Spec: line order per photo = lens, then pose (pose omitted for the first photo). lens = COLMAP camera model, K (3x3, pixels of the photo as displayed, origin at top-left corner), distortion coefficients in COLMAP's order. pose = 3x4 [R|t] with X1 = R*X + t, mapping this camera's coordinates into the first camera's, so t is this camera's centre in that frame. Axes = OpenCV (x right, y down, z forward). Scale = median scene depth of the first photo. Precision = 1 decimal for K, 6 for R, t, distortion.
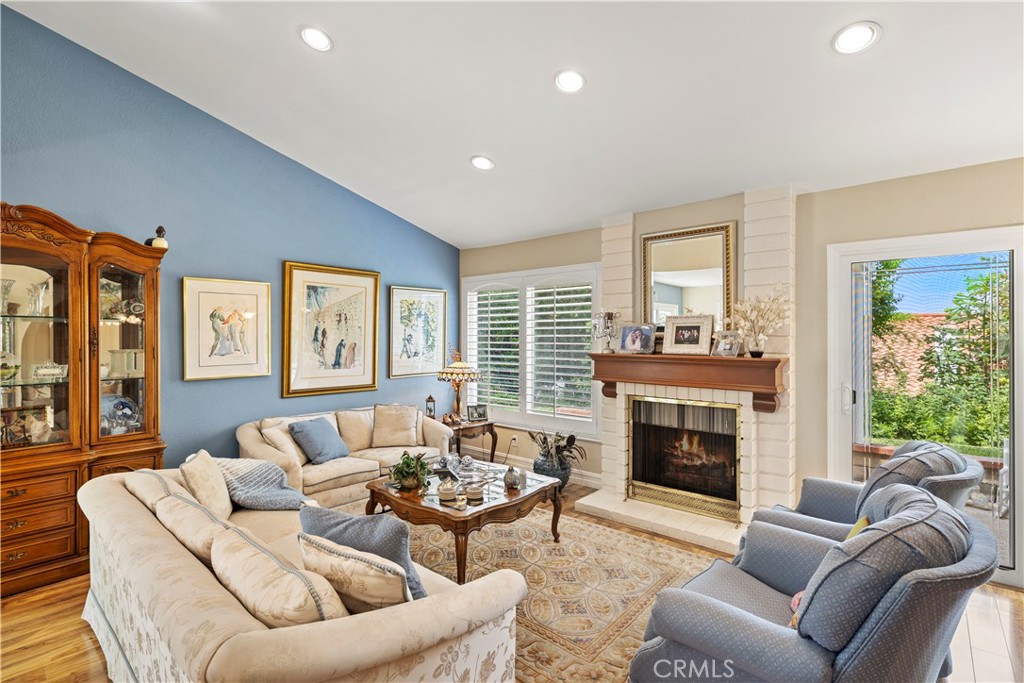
lens RADIAL K [[493.0, 0, 526.2], [0, 493.0, 333.7], [0, 0, 1]] dist [-0.004055, -0.000329]
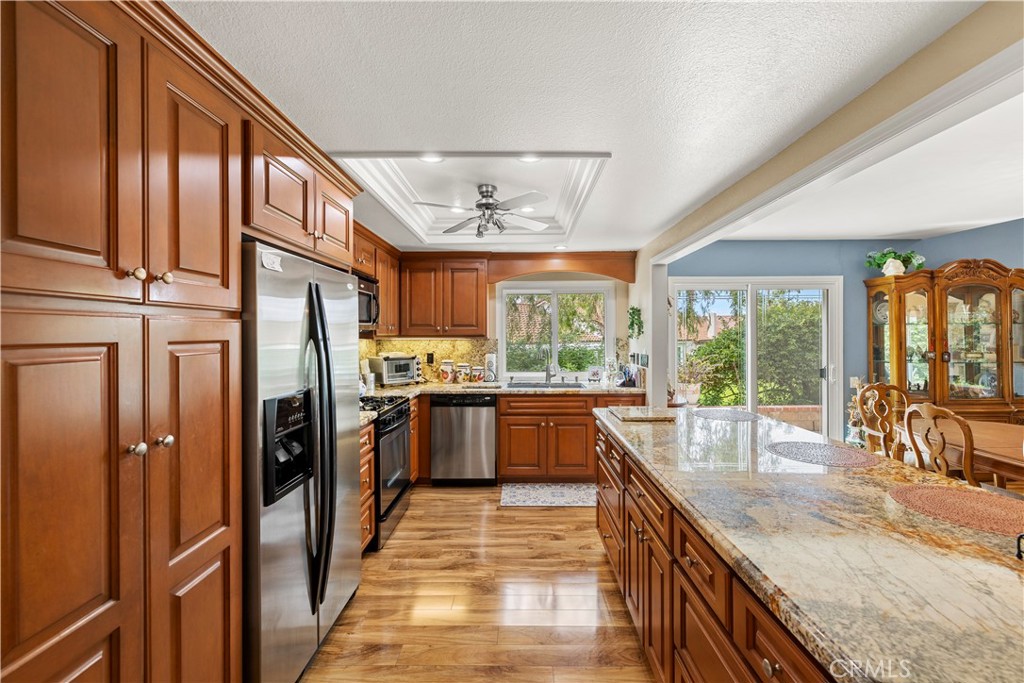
lens RADIAL K [[436.1, 0, 513.5], [0, 436.1, 336.4], [0, 0, 1]] dist [0.001837, 0.000137]
pose [[0.632058, 0.001550, -0.774919, -0.583619], [0.007217, 0.999943, 0.007886, -0.008988], [0.774887, -0.010577, 0.632011, -0.845078]]
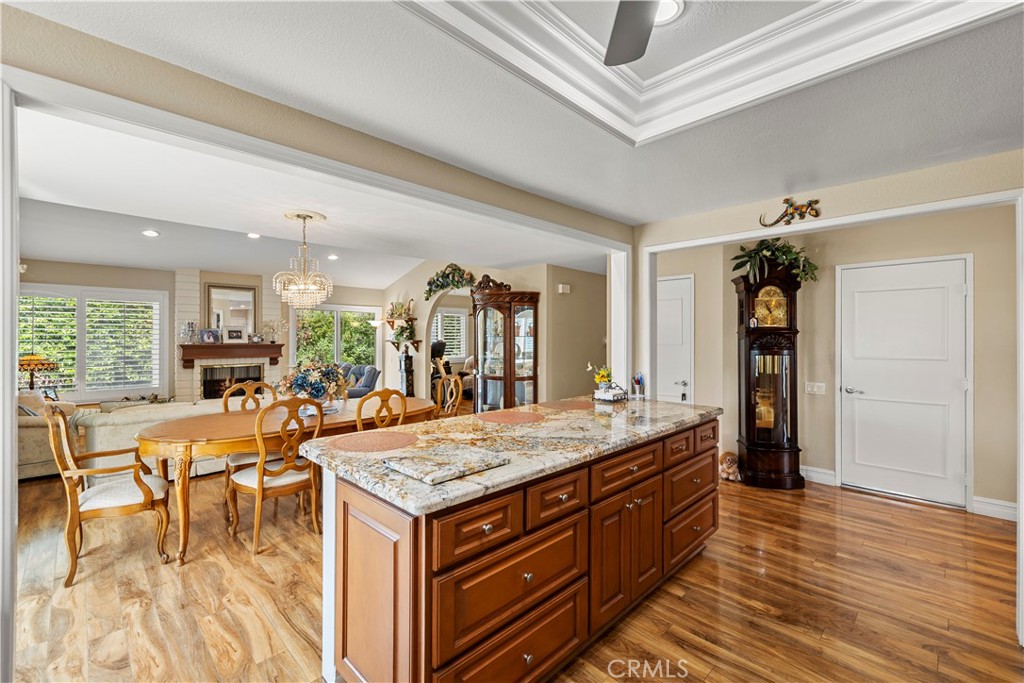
lens RADIAL K [[436.1, 0, 519.3], [0, 436.1, 337.0], [0, 0, 1]] dist [0.001837, 0.000137]
pose [[0.081535, -0.001866, 0.996669, -1.373154], [-0.006361, 0.999977, 0.002392, 0.000610], [-0.996650, -0.006535, 0.081521, -0.370542]]
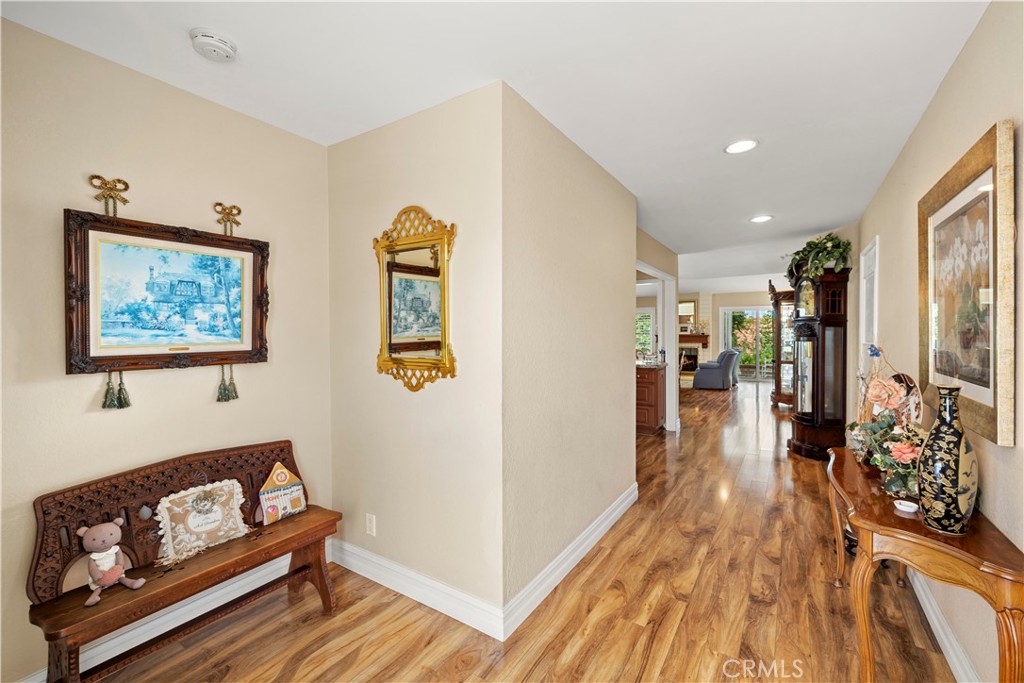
lens RADIAL K [[436.1, 0, 528.7], [0, 436.1, 334.2], [0, 0, 1]] dist [0.001837, 0.000137]
pose [[0.989635, -0.000211, 0.143606, -1.206873], [-0.001179, 0.999953, 0.009594, 0.009828], [-0.143601, -0.009664, 0.989588, -1.930850]]
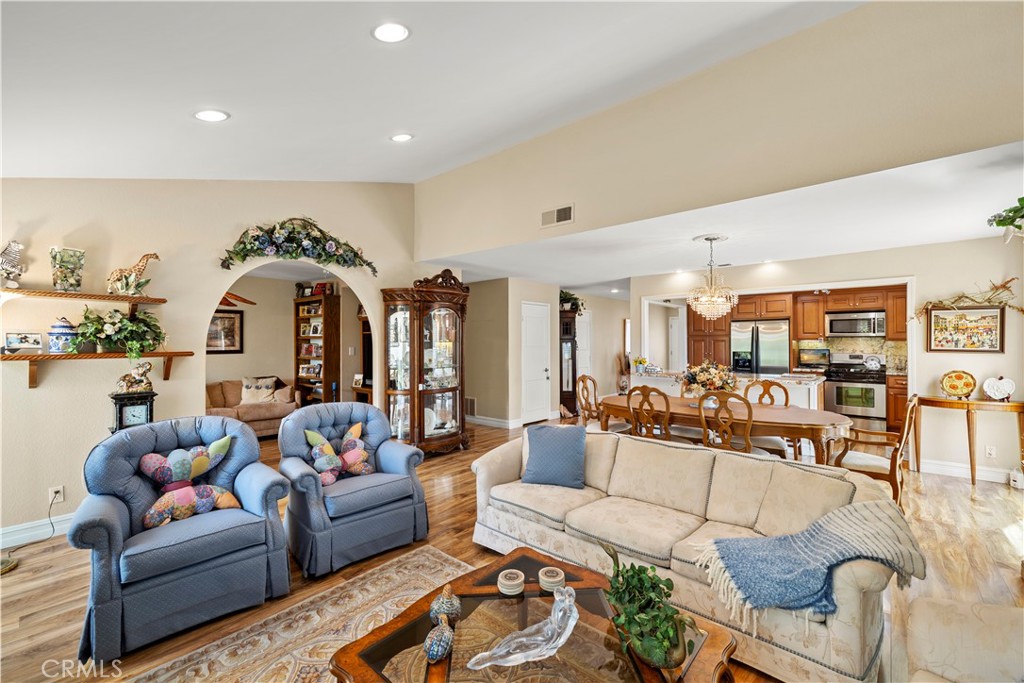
lens RADIAL K [[436.1, 0, 508.6], [0, 436.1, 335.3], [0, 0, 1]] dist [0.001837, 0.000137]
pose [[-0.999603, 0.000932, 0.028154, -0.071055], [0.000470, 0.999865, -0.016428, 0.007026], [-0.028166, -0.016409, -0.999469, 1.189438]]
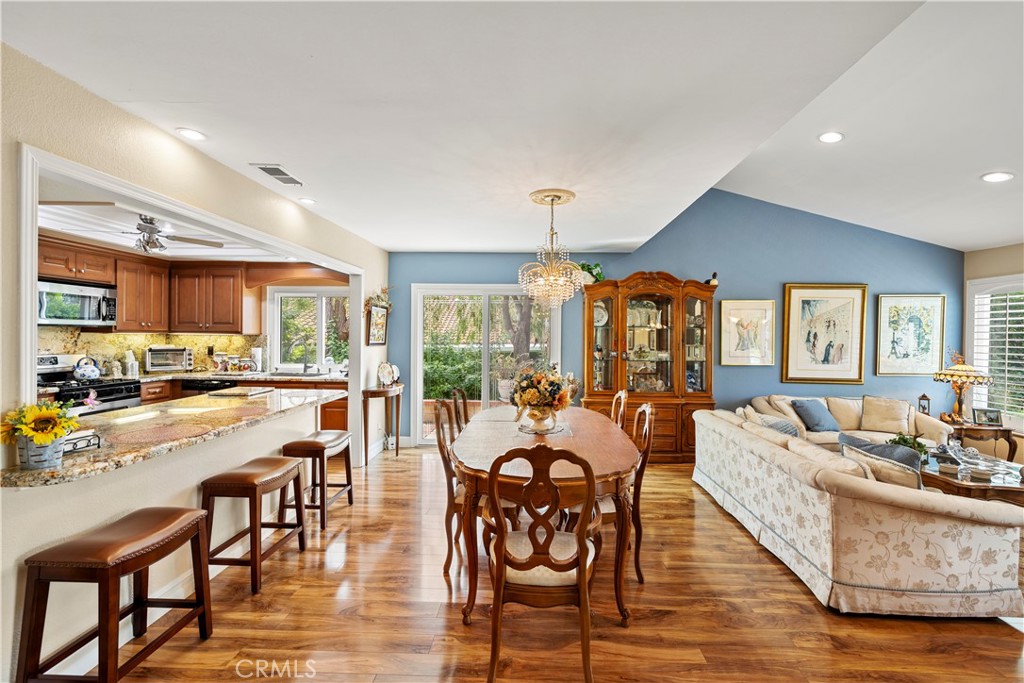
lens RADIAL K [[436.1, 0, 521.6], [0, 436.1, 338.7], [0, 0, 1]] dist [0.001837, 0.000137]
pose [[0.603910, 0.011221, -0.796974, 0.042476], [-0.005857, 0.999936, 0.009640, -0.000541], [0.797031, -0.001154, 0.603937, -0.347401]]
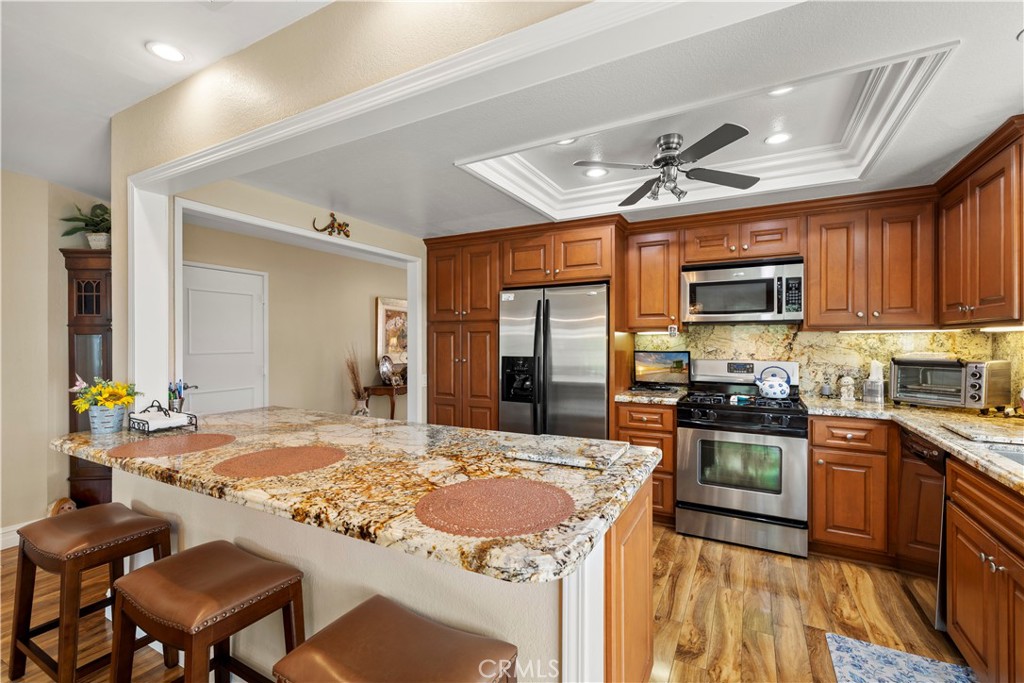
lens RADIAL K [[436.1, 0, 516.2], [0, 436.1, 340.8], [0, 0, 1]] dist [0.001837, 0.000137]
pose [[-0.980523, -0.000962, -0.196400, -0.855905], [0.000015, 0.999988, -0.004973, 0.020842], [0.196402, -0.004879, -0.980511, 0.101010]]
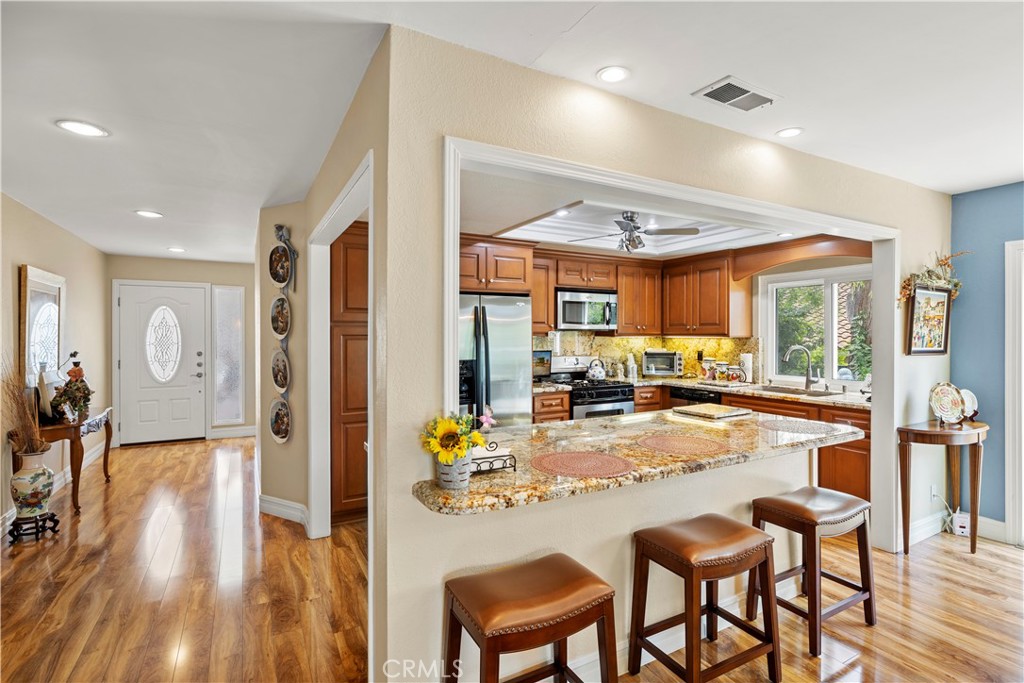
lens RADIAL K [[493.0, 0, 515.5], [0, 493.0, 335.6], [0, 0, 1]] dist [-0.004055, -0.000329]
pose [[-0.372119, 0.000528, -0.928185, -0.159490], [0.003057, 0.999995, -0.000657, -0.000549], [0.928180, -0.003082, -0.372118, -0.265668]]
